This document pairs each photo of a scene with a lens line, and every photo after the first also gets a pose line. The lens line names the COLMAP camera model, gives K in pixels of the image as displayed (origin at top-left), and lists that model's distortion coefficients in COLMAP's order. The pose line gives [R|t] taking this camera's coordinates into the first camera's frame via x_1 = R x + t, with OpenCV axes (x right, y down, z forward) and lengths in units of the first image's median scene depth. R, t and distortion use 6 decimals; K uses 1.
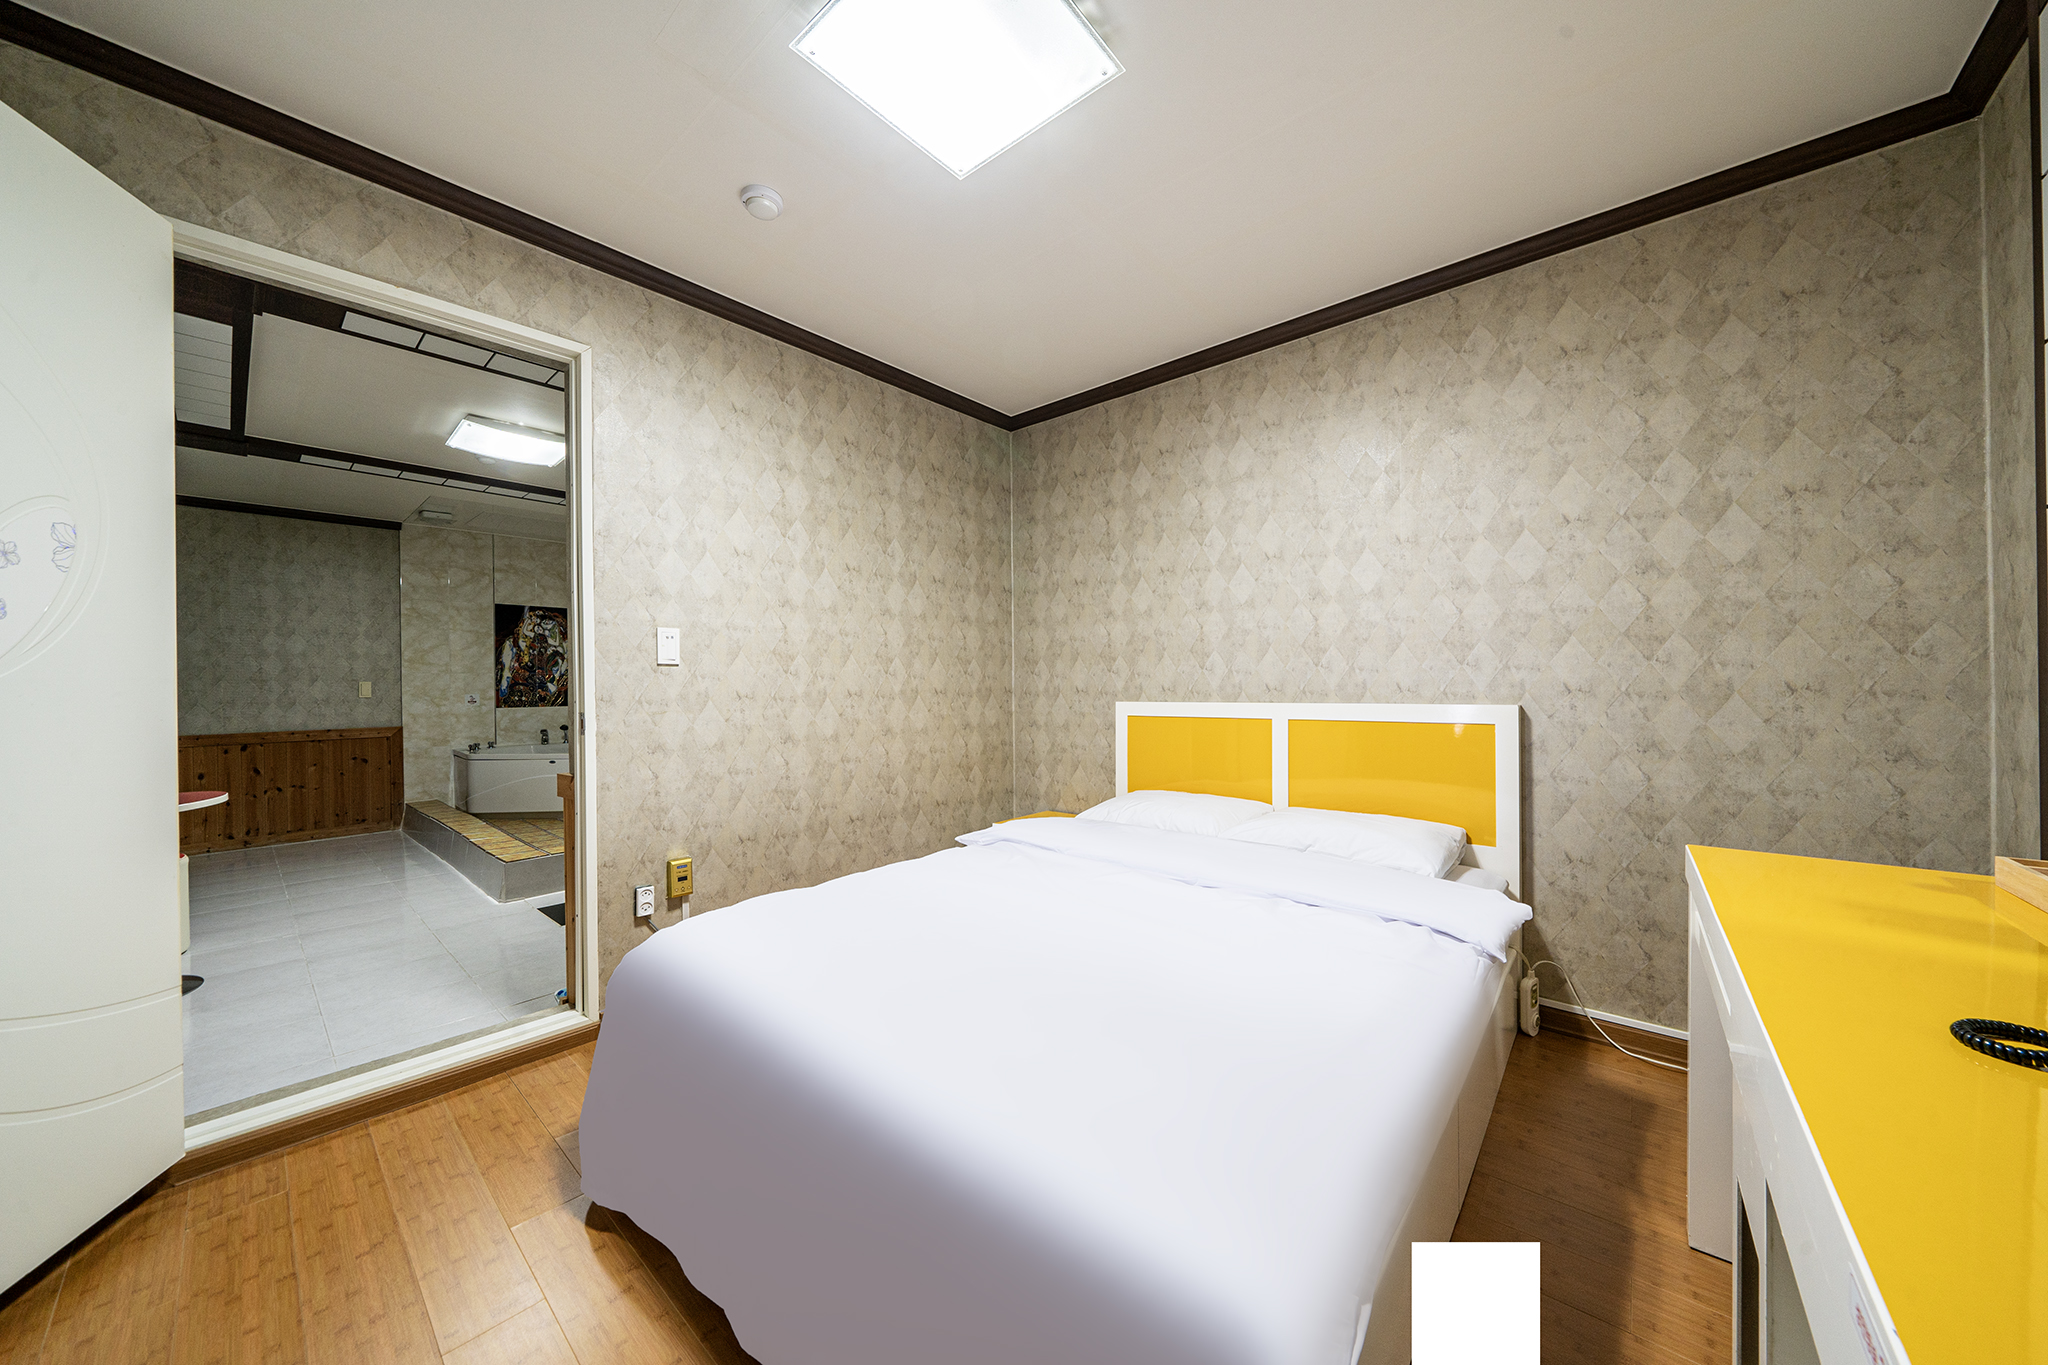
lens RADIAL K [[702.8, 0, 1025.1], [0, 702.8, 680.8], [0, 0, 1]] dist [-0.000823, 0.000102]
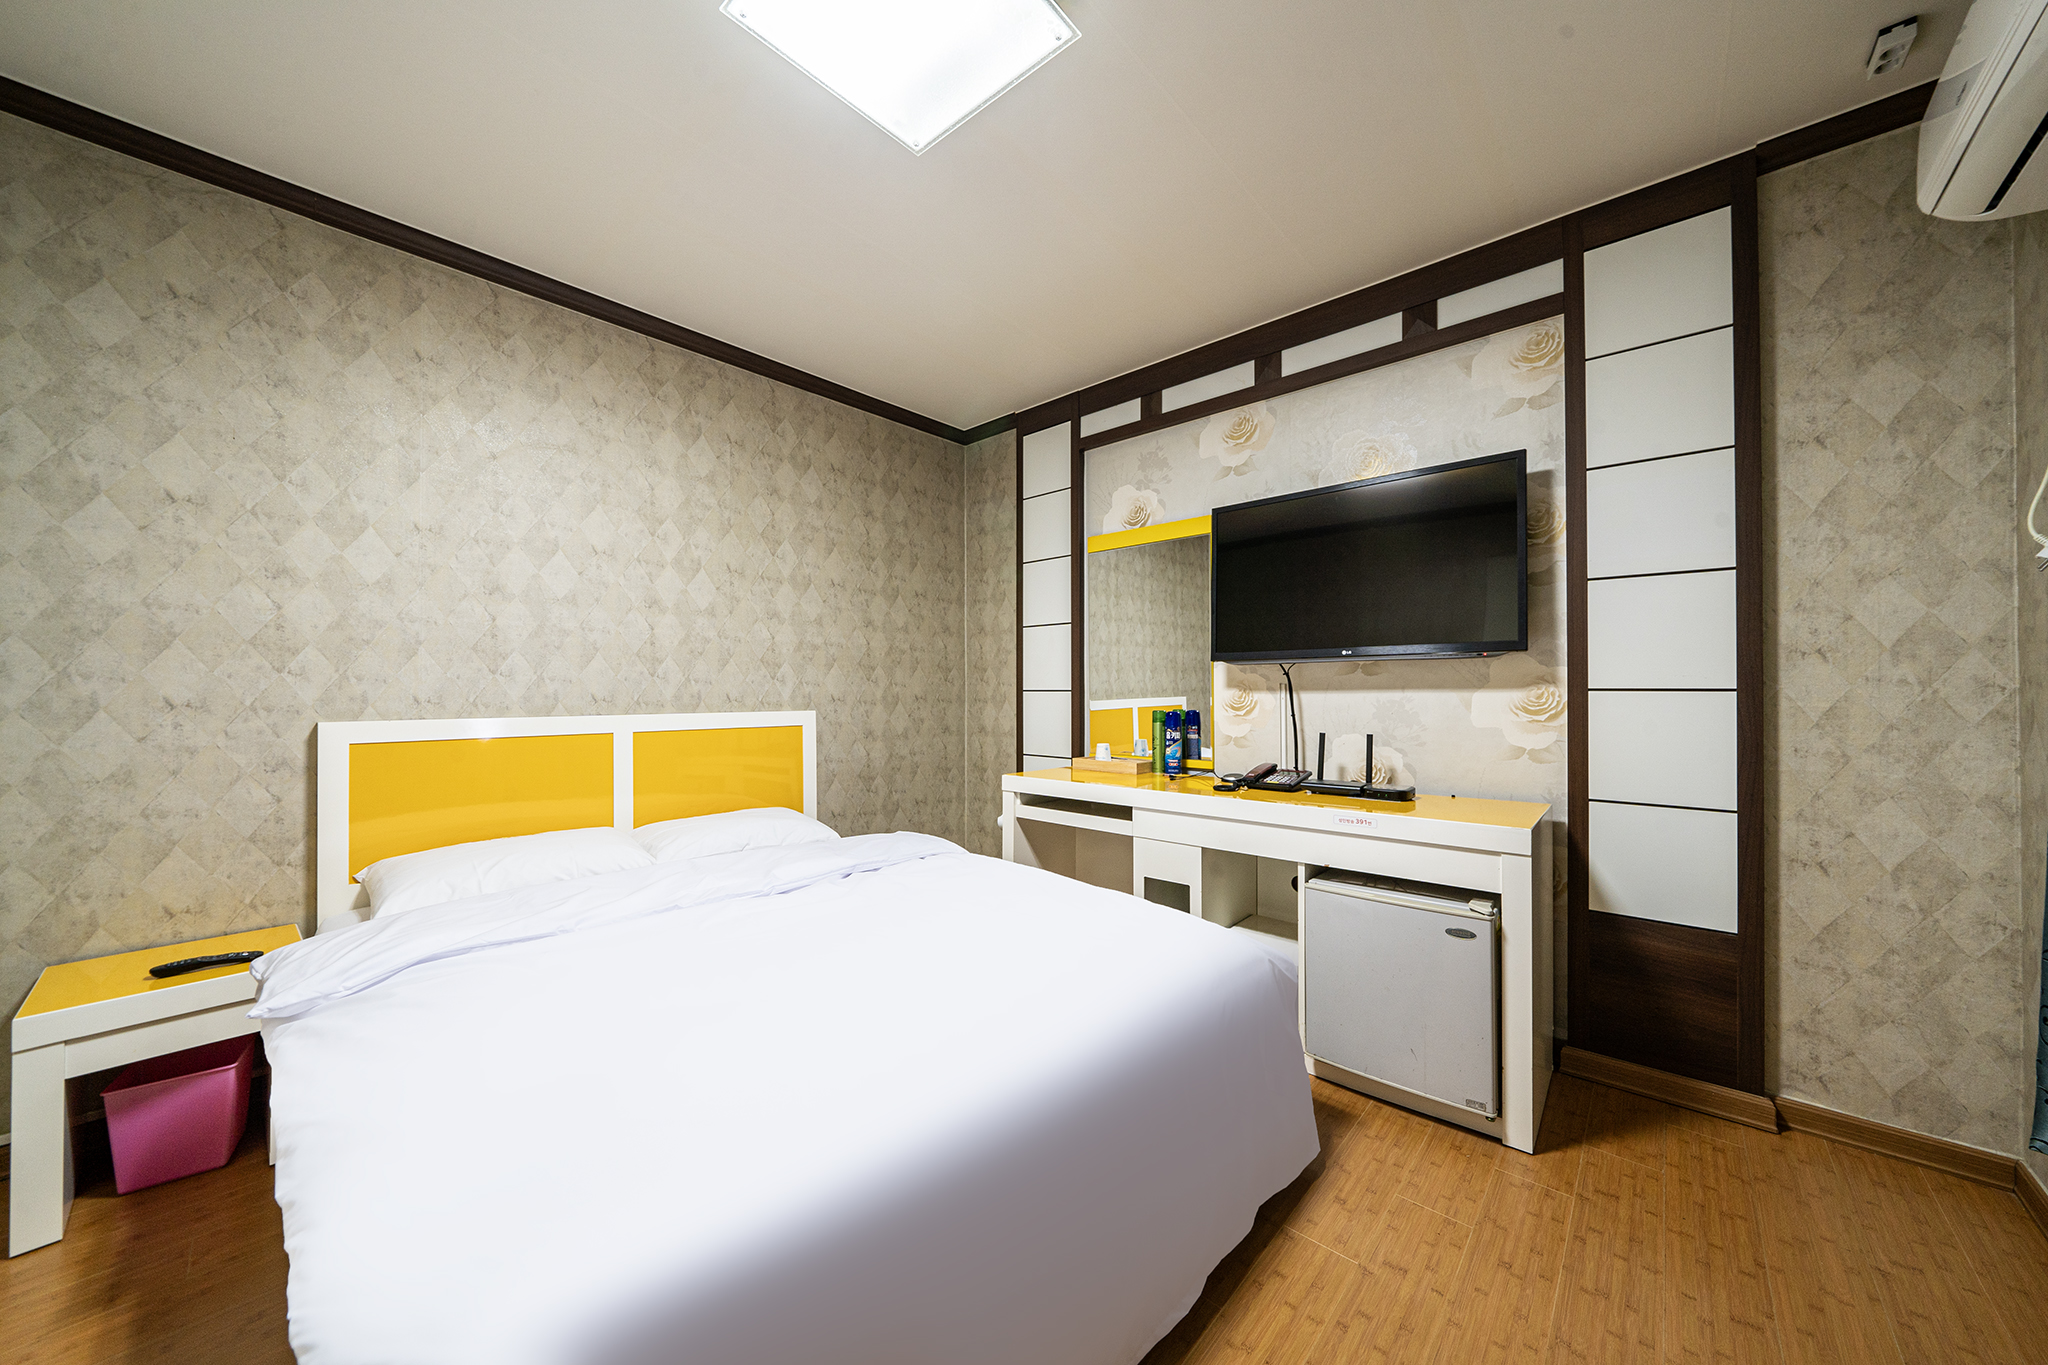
lens RADIAL K [[702.8, 0, 1018.8], [0, 702.8, 679.9], [0, 0, 1]] dist [-0.000823, 0.000102]
pose [[0.028611, 0.026631, 0.999236, -0.540726], [-0.005303, 0.999635, -0.026490, 0.007290], [-0.999577, -0.004541, 0.028742, 0.456868]]
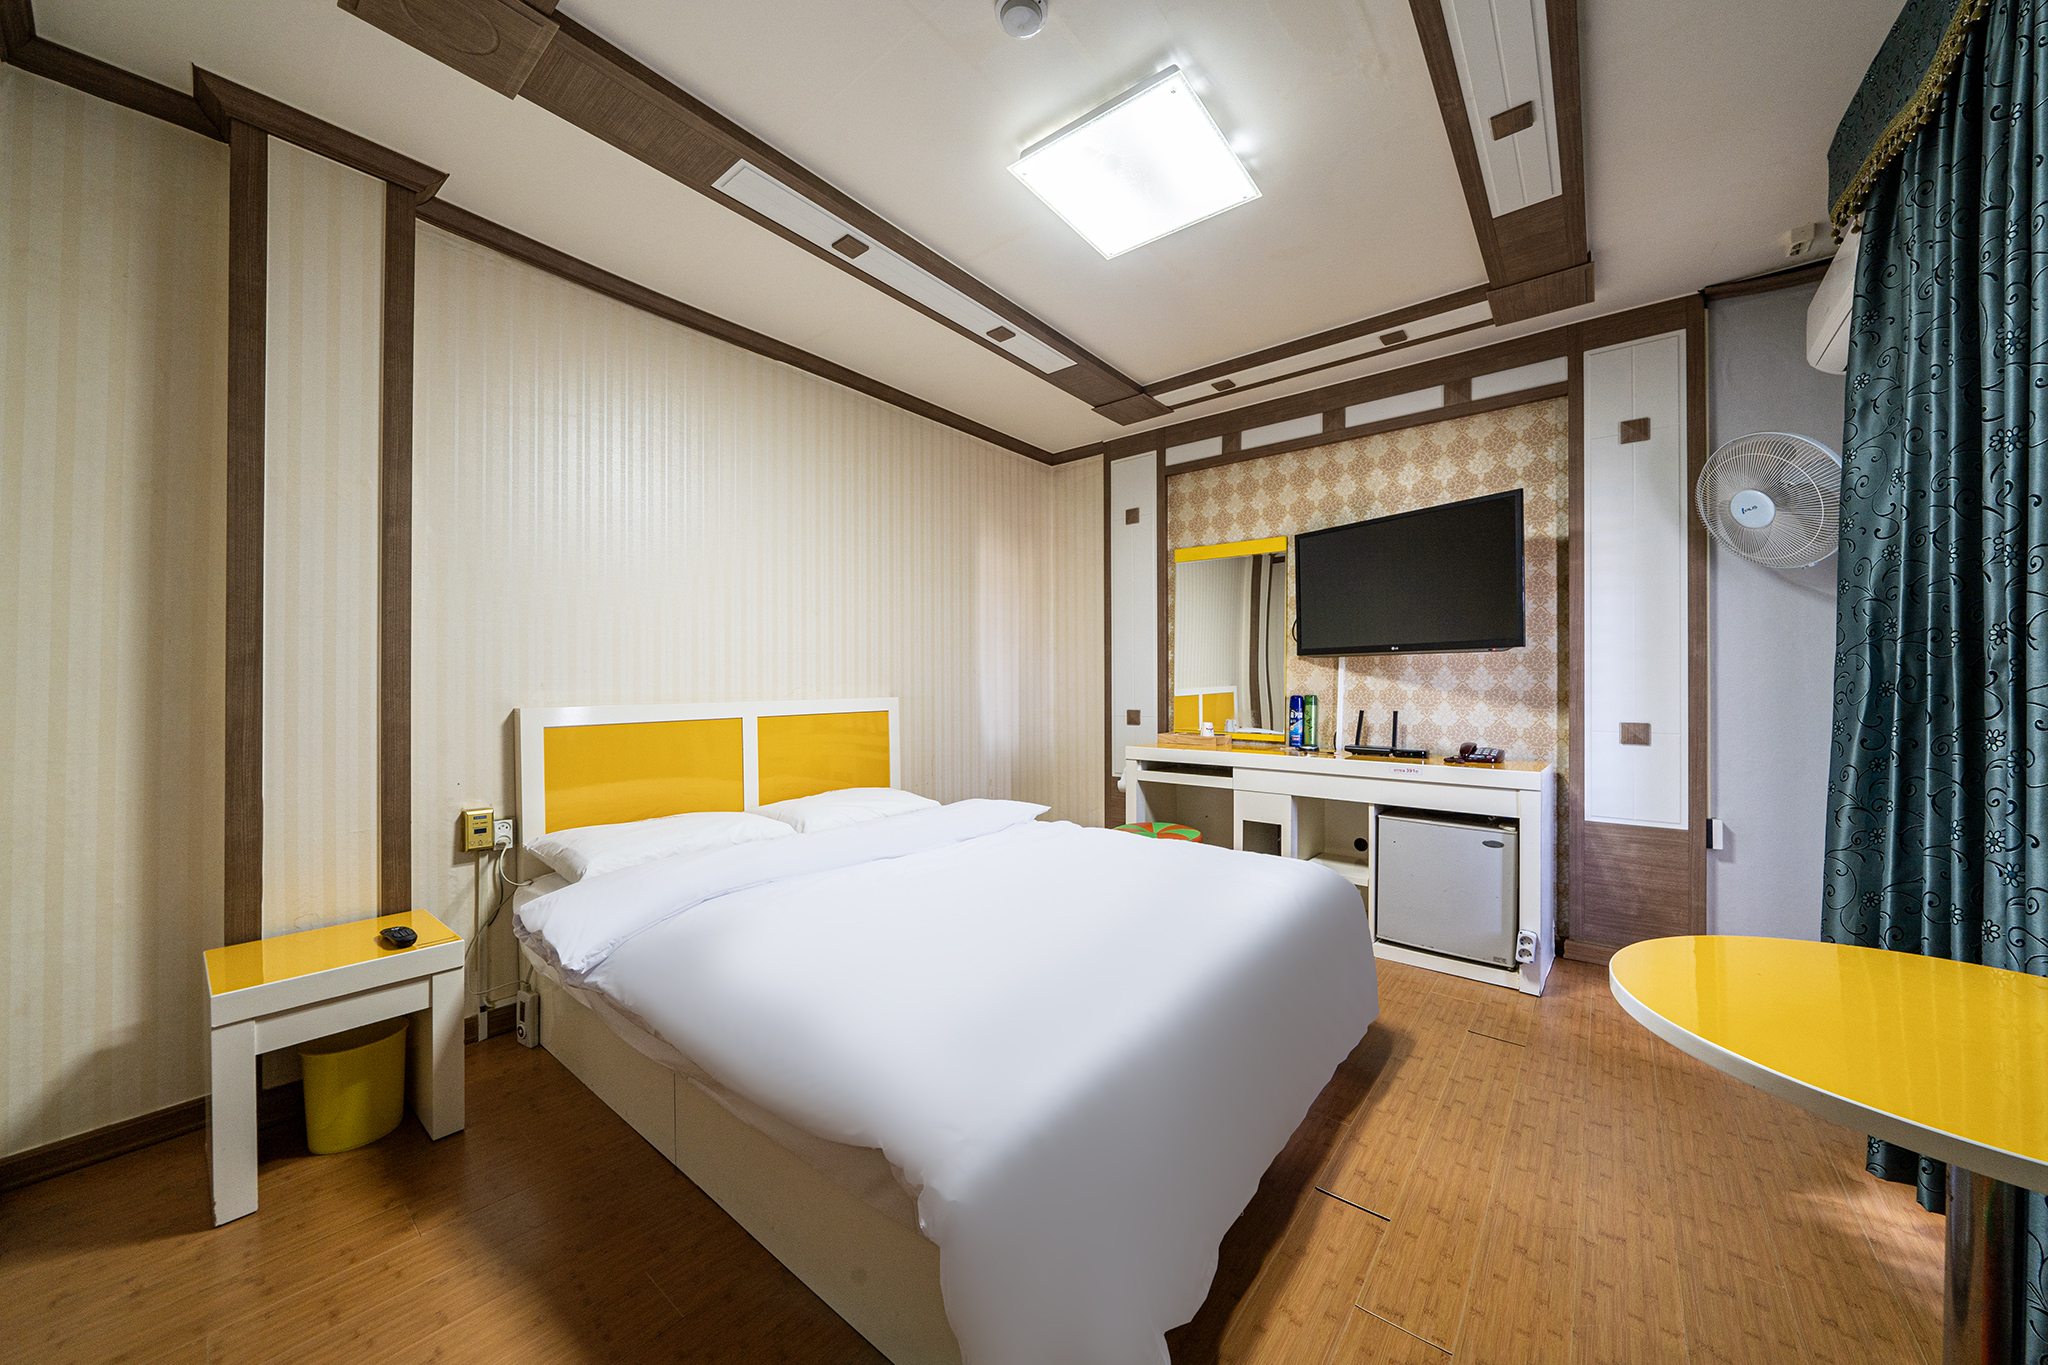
lens RADIAL K [[702.8, 0, 1030.6], [0, 702.8, 687.3], [0, 0, 1]] dist [-0.000823, 0.000102]
pose [[-0.036473, -0.004994, 0.999322, -0.832674], [-0.000862, 0.999987, 0.004965, 0.005656], [-0.999334, -0.000680, -0.036477, 0.777438]]
